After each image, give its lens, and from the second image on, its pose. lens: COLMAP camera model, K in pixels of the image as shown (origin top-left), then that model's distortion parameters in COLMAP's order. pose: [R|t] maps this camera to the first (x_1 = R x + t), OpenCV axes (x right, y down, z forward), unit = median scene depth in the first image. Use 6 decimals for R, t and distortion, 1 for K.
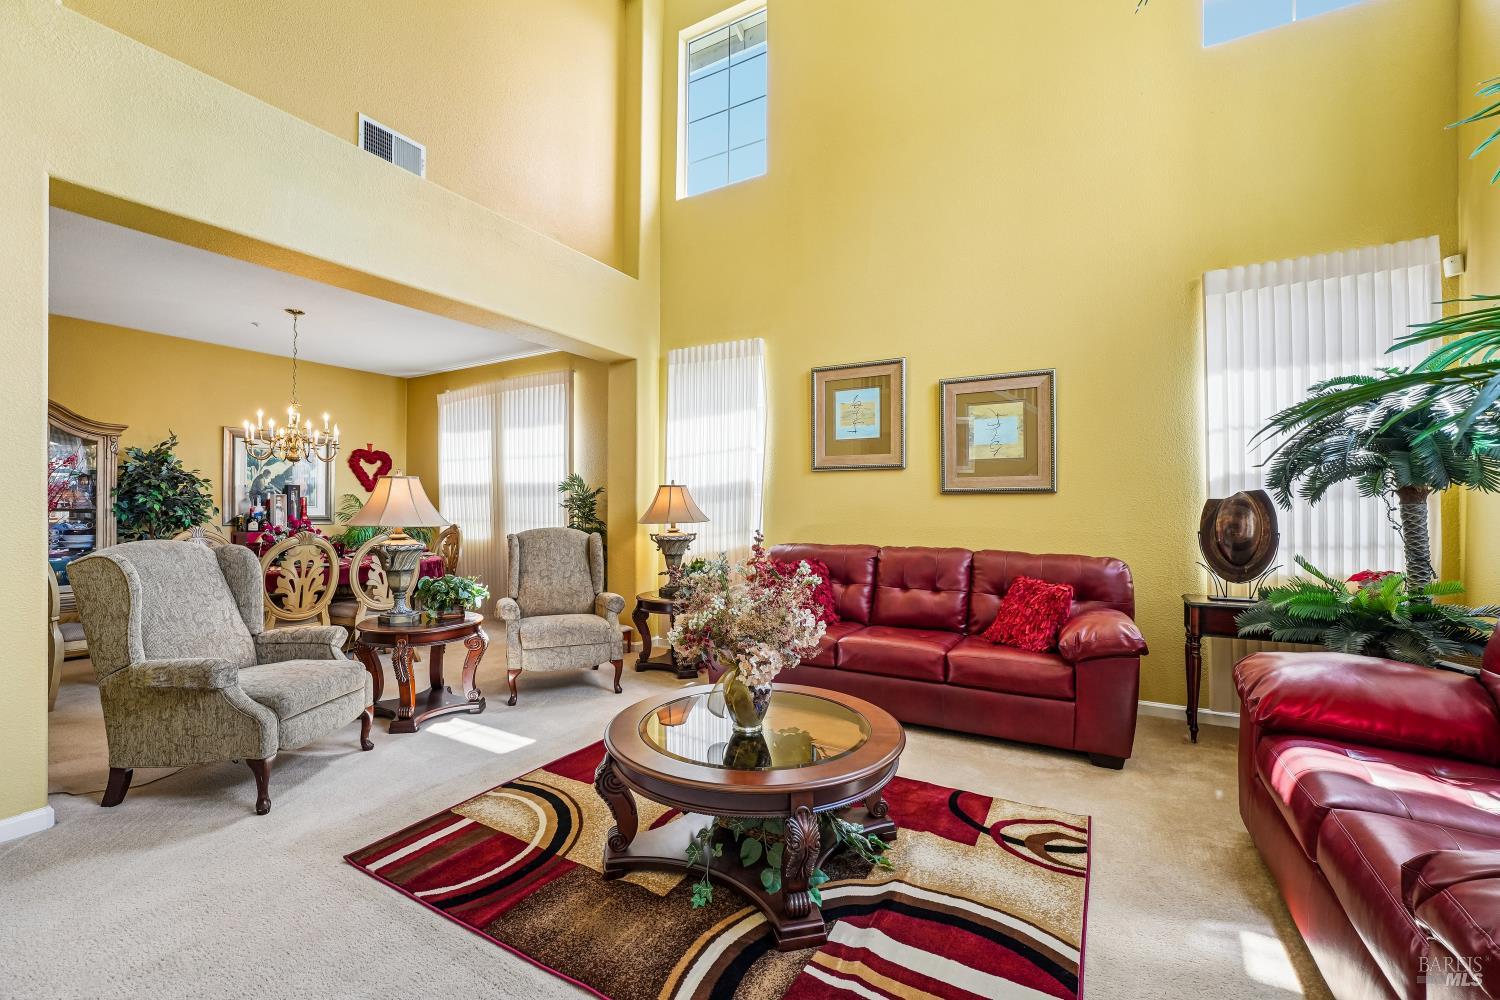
lens RADIAL K [[615.2, 0, 753.4], [0, 615.2, 524.2], [0, 0, 1]] dist [-0.018771, 0.000068]
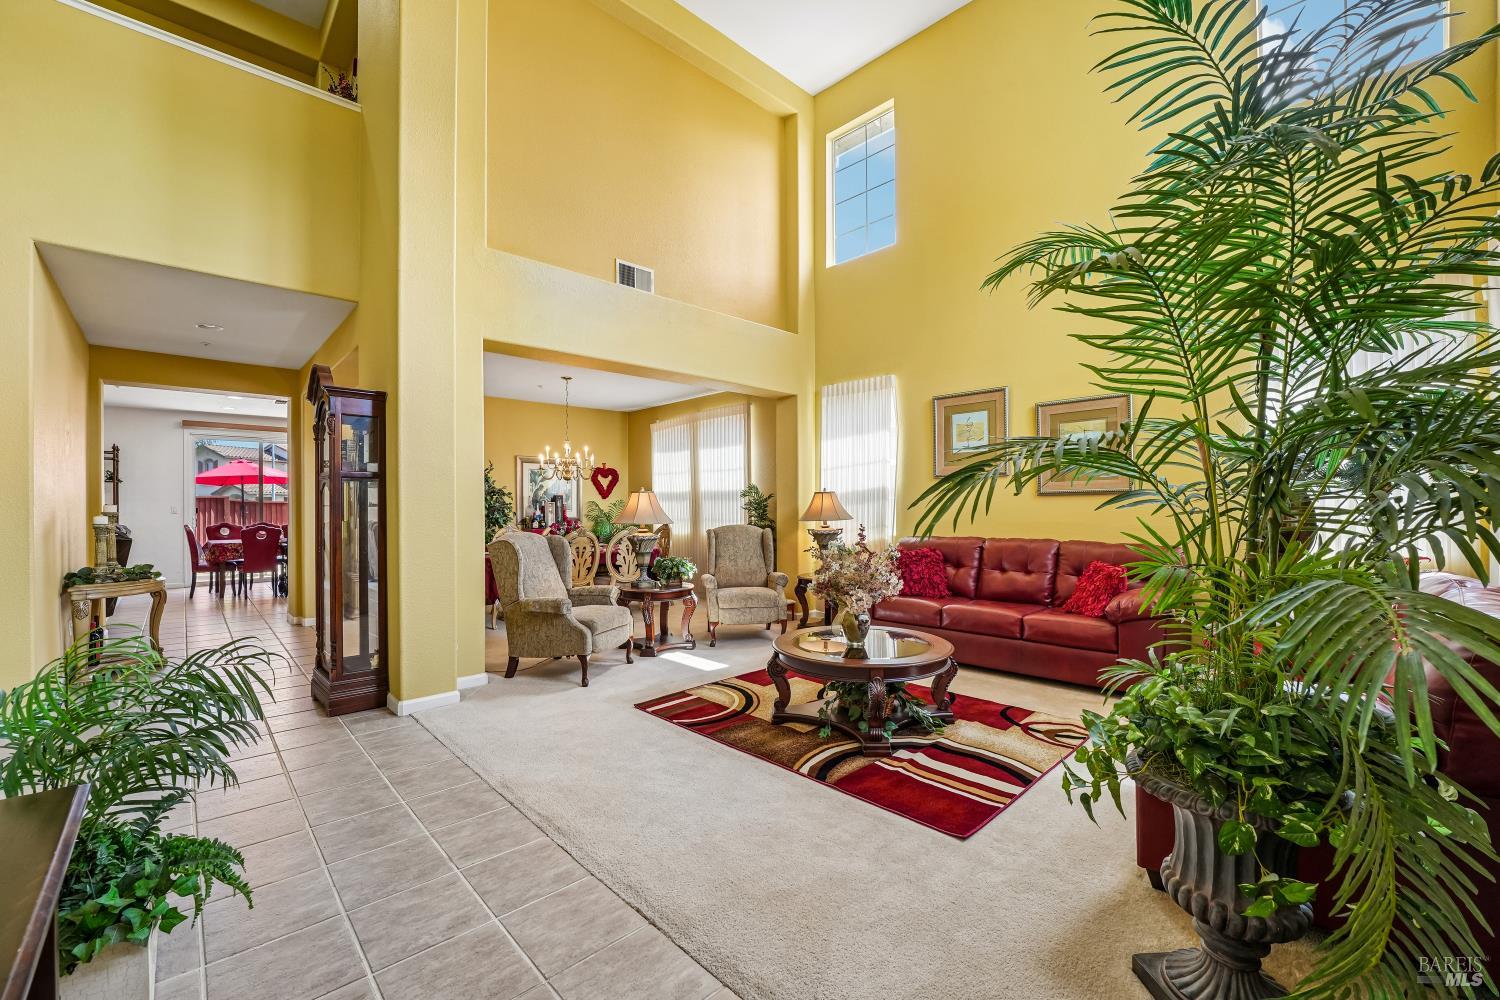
lens RADIAL K [[615.0, 0, 748.1], [0, 615.0, 506.0], [0, 0, 1]] dist [-0.021509, 0.000242]
pose [[0.959100, -0.014304, -0.282706, 0.100598], [0.007663, 0.999668, -0.024583, -0.002544], [0.282964, 0.021411, 0.958892, -0.367890]]
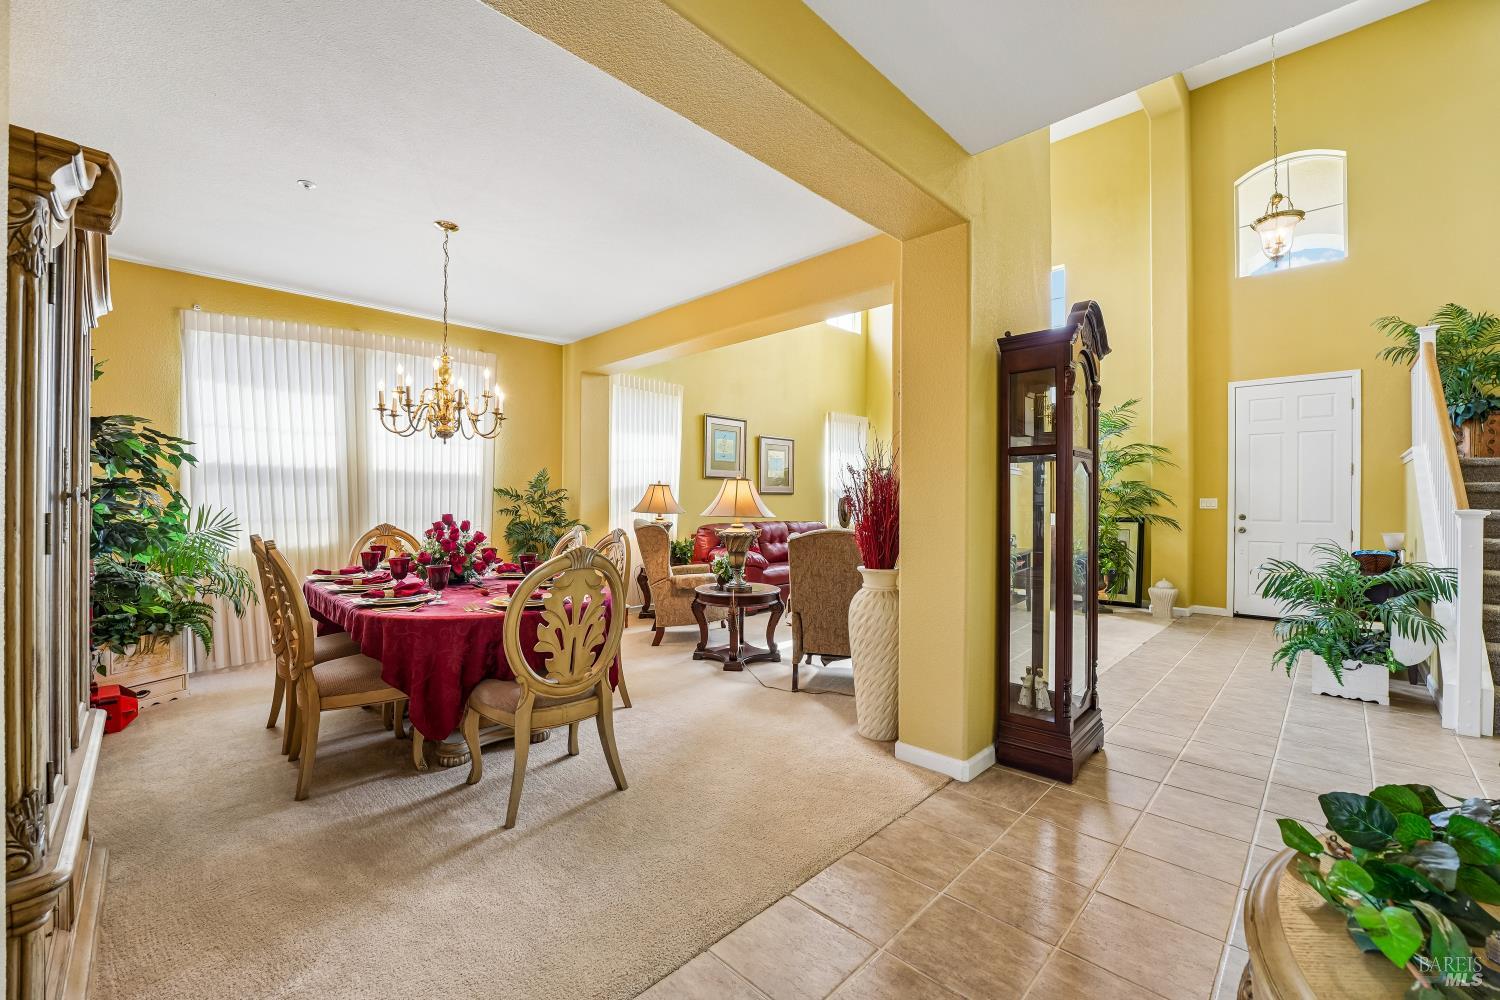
lens RADIAL K [[615.0, 0, 748.1], [0, 615.0, 506.0], [0, 0, 1]] dist [-0.021509, 0.000242]
pose [[0.237917, -0.010115, 0.971233, -1.667866], [0.019763, 0.999789, 0.005571, -0.025786], [-0.971084, 0.017869, 0.238067, 0.614129]]
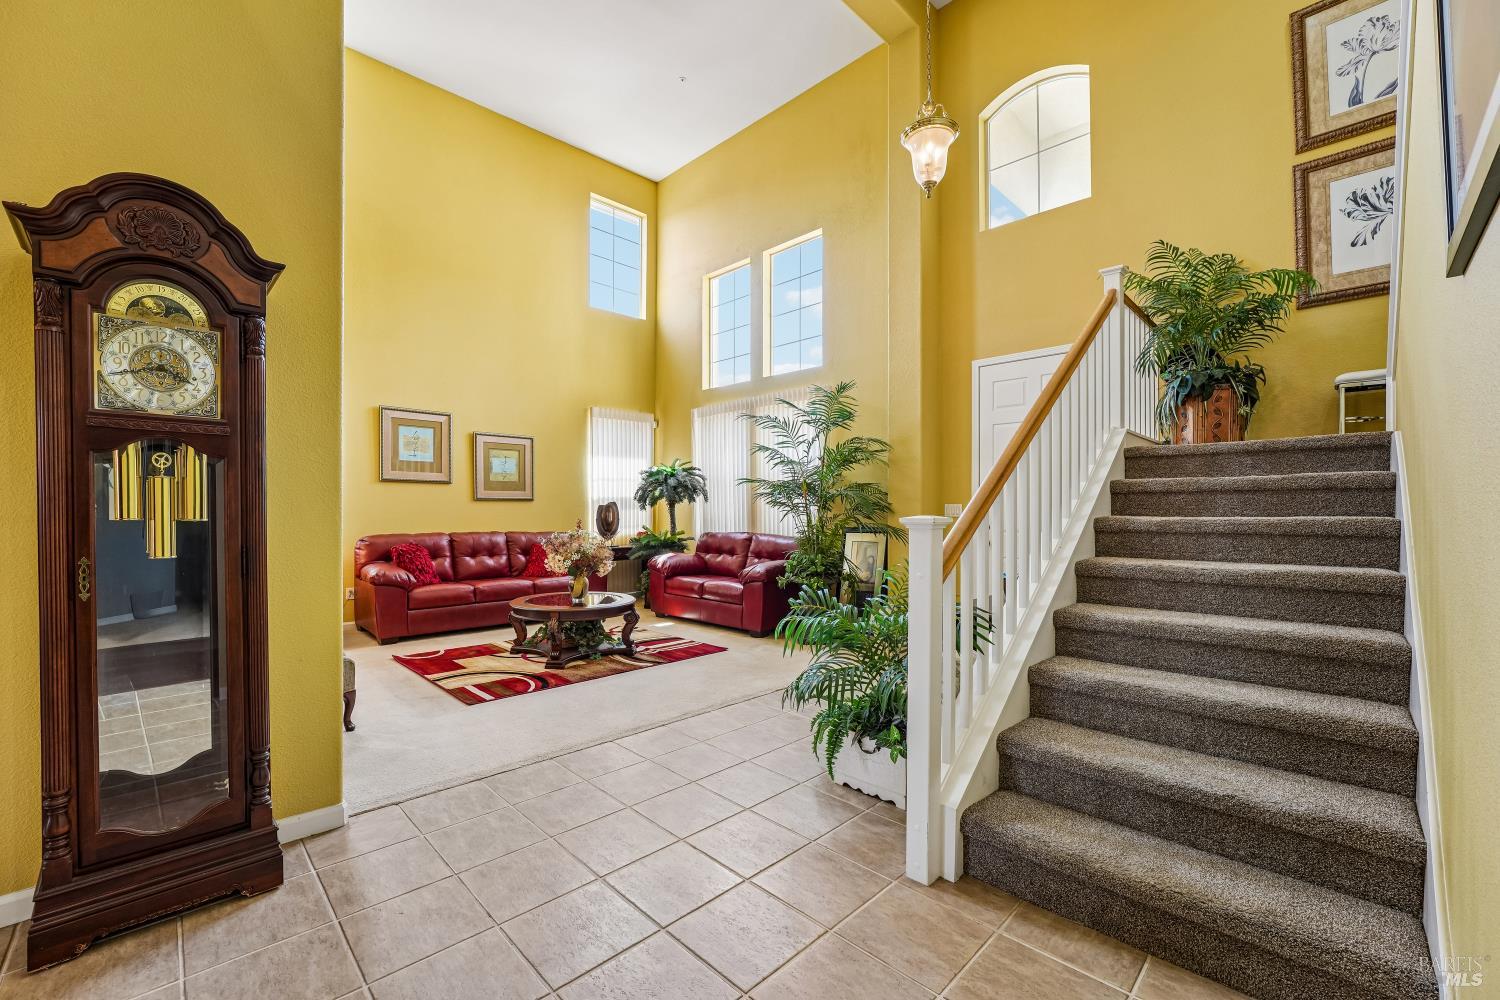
lens RADIAL K [[615.0, 0, 748.1], [0, 615.0, 506.0], [0, 0, 1]] dist [-0.021509, 0.000242]
pose [[0.261637, 0.004187, 0.965157, -1.168174], [0.018920, 0.999776, -0.009466, -0.004171], [-0.964981, 0.020737, 0.261499, -0.155835]]
